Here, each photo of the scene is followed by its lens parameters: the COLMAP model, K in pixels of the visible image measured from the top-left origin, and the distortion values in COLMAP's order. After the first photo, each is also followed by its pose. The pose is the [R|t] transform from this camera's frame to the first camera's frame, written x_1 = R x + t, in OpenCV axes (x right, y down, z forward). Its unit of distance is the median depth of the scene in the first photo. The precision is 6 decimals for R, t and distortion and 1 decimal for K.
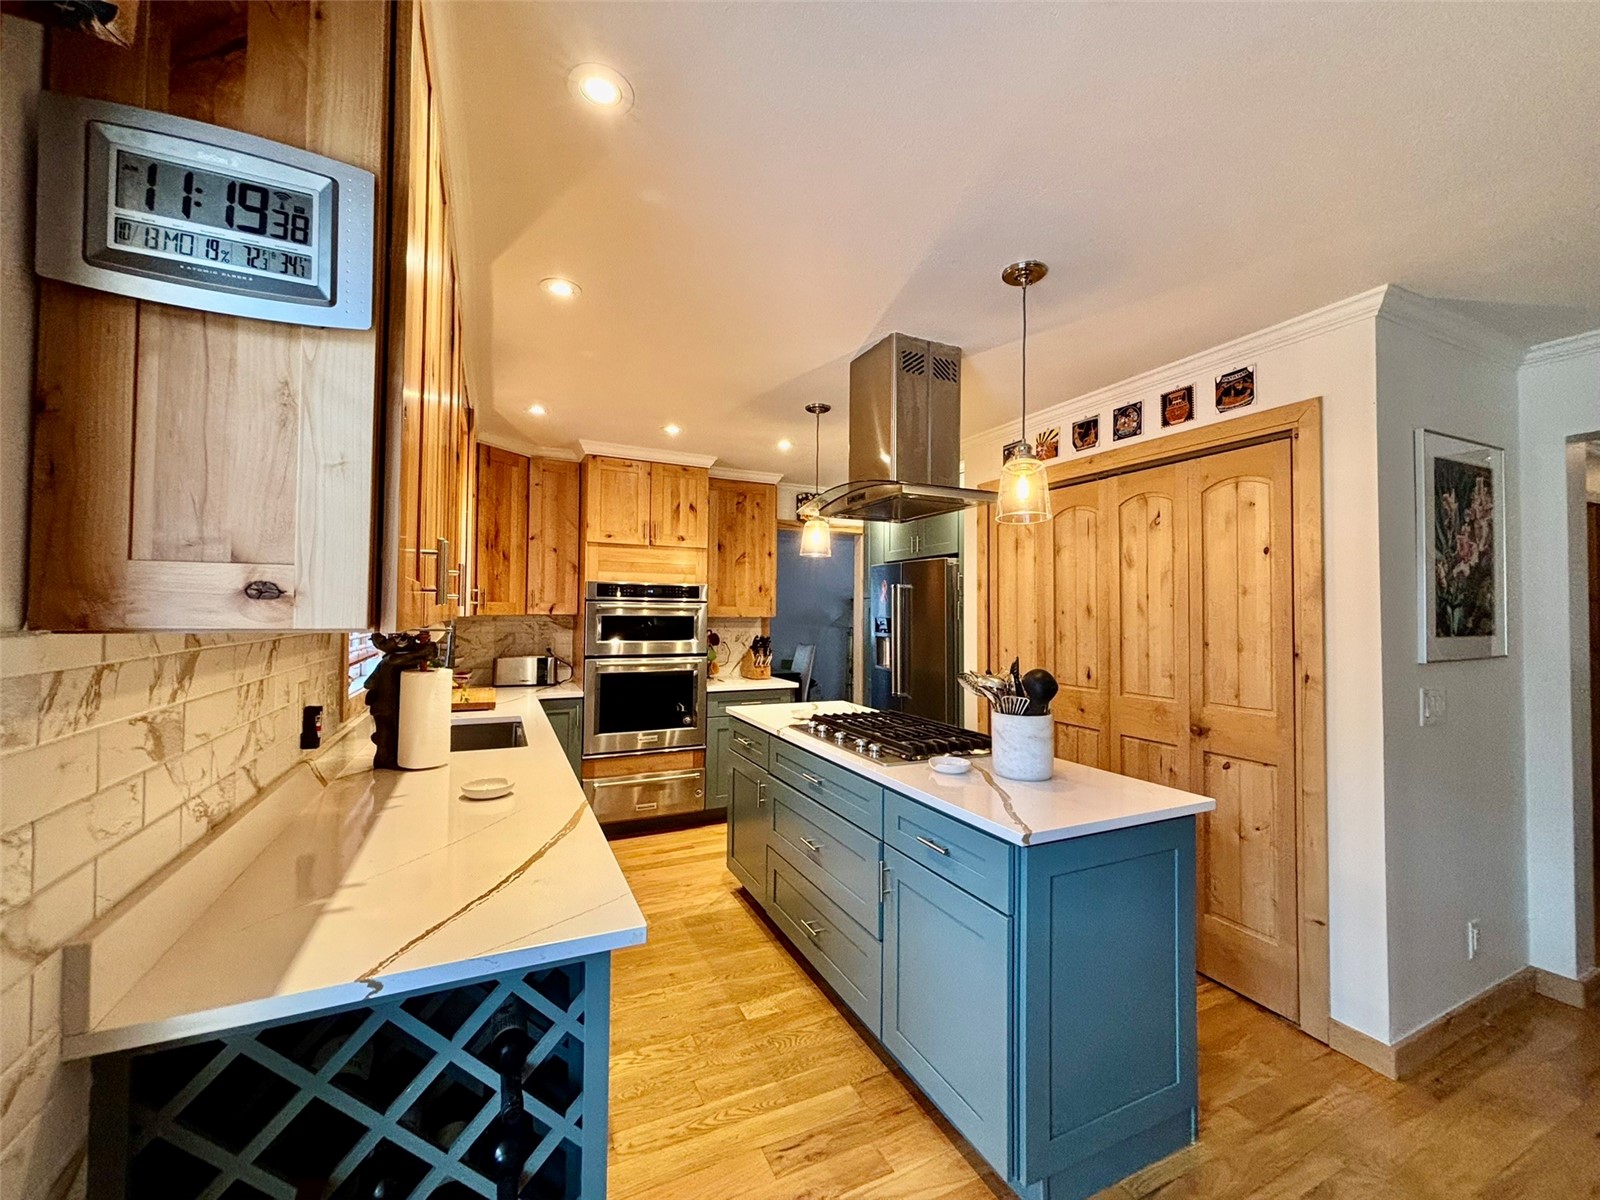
lens RADIAL K [[641.9, 0, 803.0], [0, 641.9, 599.9], [0, 0, 1]] dist [-0.001379, -0.000174]
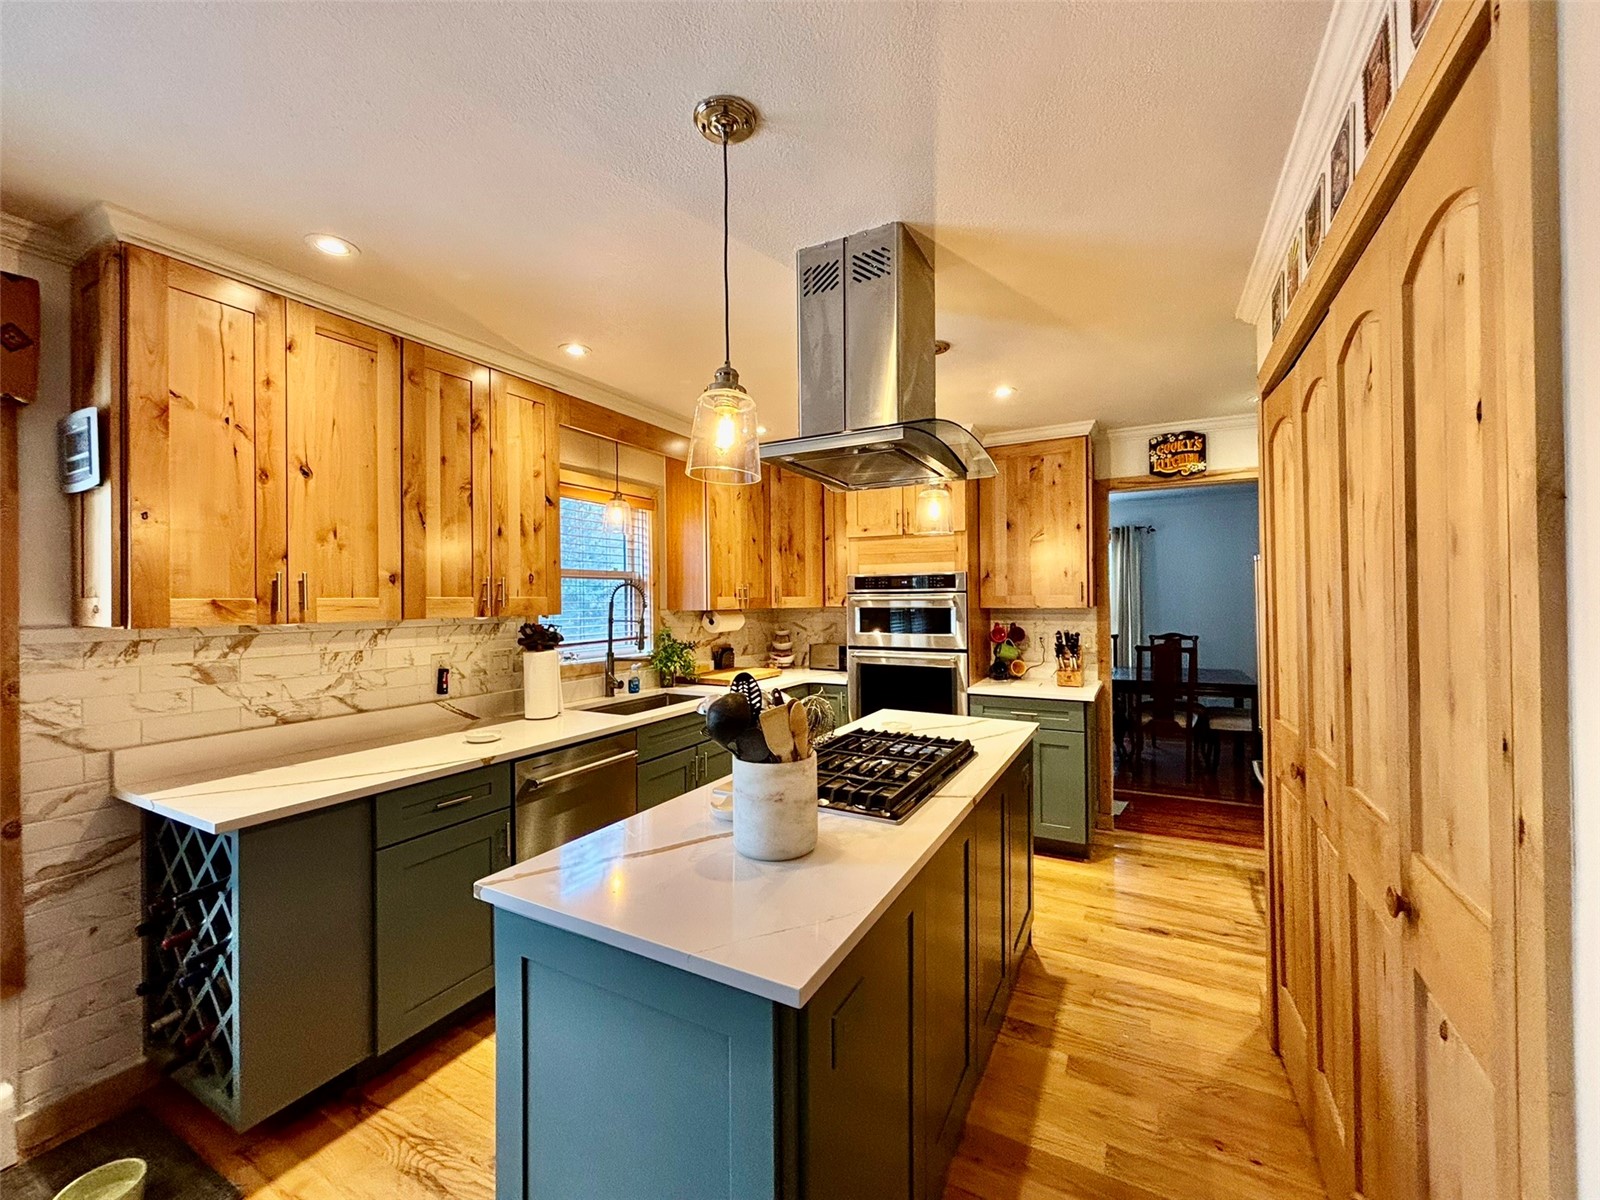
lens RADIAL K [[641.9, 0, 802.3], [0, 641.9, 596.9], [0, 0, 1]] dist [-0.001379, -0.000174]
pose [[0.585379, -0.018675, -0.810545, 0.461506], [0.033318, 0.999444, 0.001035, 0.002776], [0.810075, -0.027611, 0.585676, 0.317672]]
